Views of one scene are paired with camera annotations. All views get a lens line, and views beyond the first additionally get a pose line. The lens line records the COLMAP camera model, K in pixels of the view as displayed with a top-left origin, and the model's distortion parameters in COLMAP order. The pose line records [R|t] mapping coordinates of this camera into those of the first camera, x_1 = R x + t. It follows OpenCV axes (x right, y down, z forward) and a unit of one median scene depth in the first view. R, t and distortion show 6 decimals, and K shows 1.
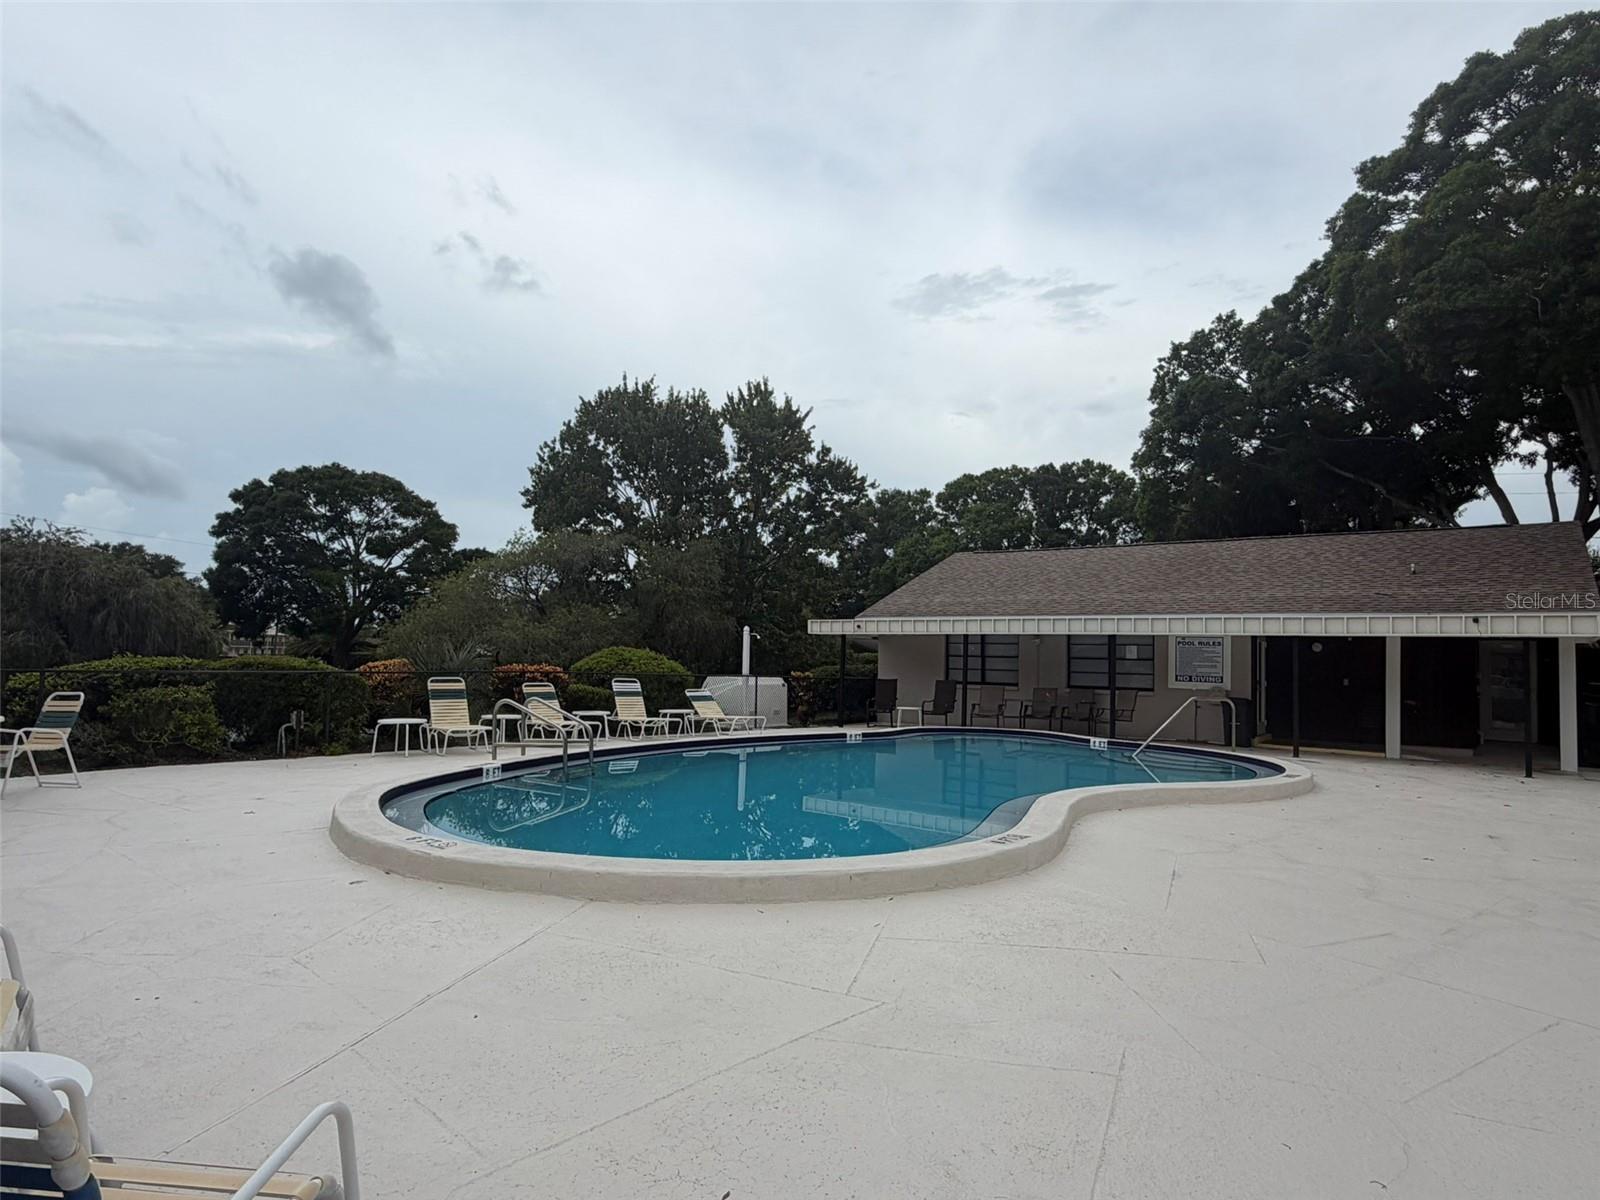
lens RADIAL K [[938.9, 0, 800.0], [0, 938.9, 600.0], [0, 0, 1]] dist [0.018351, -0.000162]
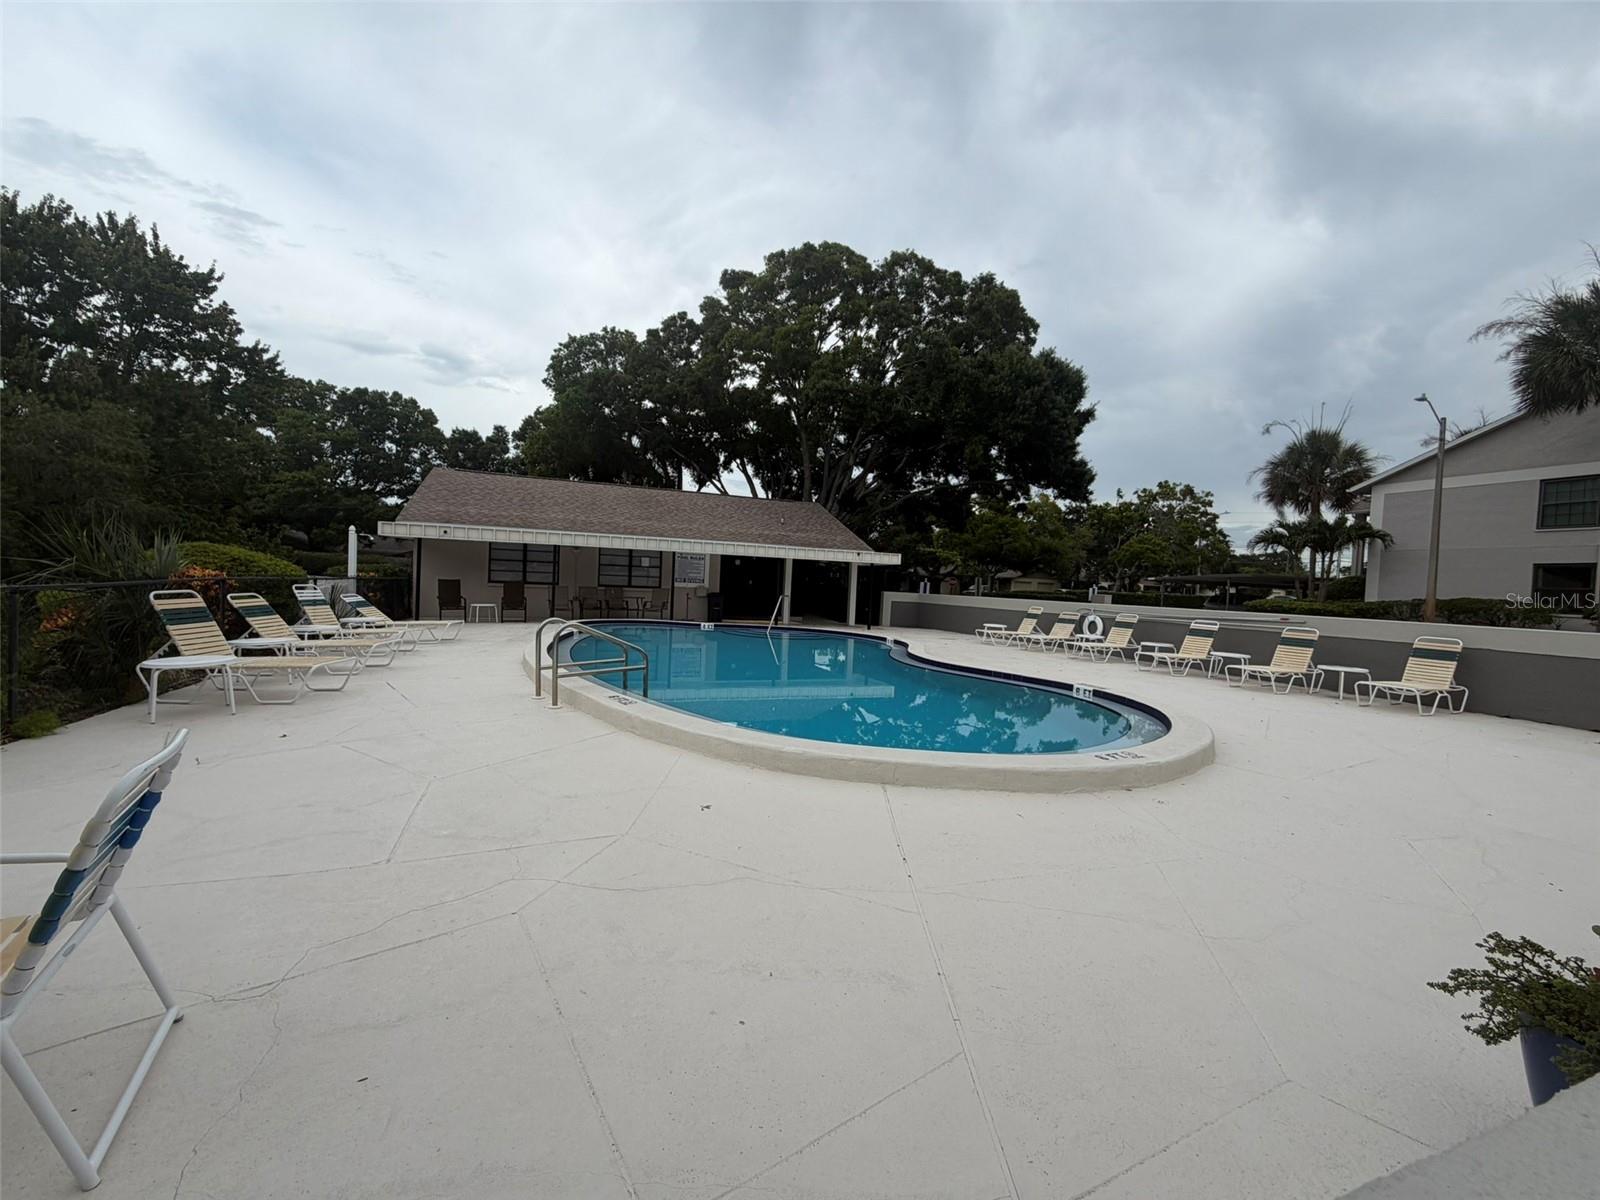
lens RADIAL K [[641.7, 0, 800.0], [0, 641.7, 600.0], [0, 0, 1]] dist [0.000958, 0.000301]
pose [[0.537189, -0.026872, 0.843033, -0.376981], [-0.084144, 0.992799, 0.085263, 0.009915], [-0.839254, -0.116739, 0.531060, 0.286311]]
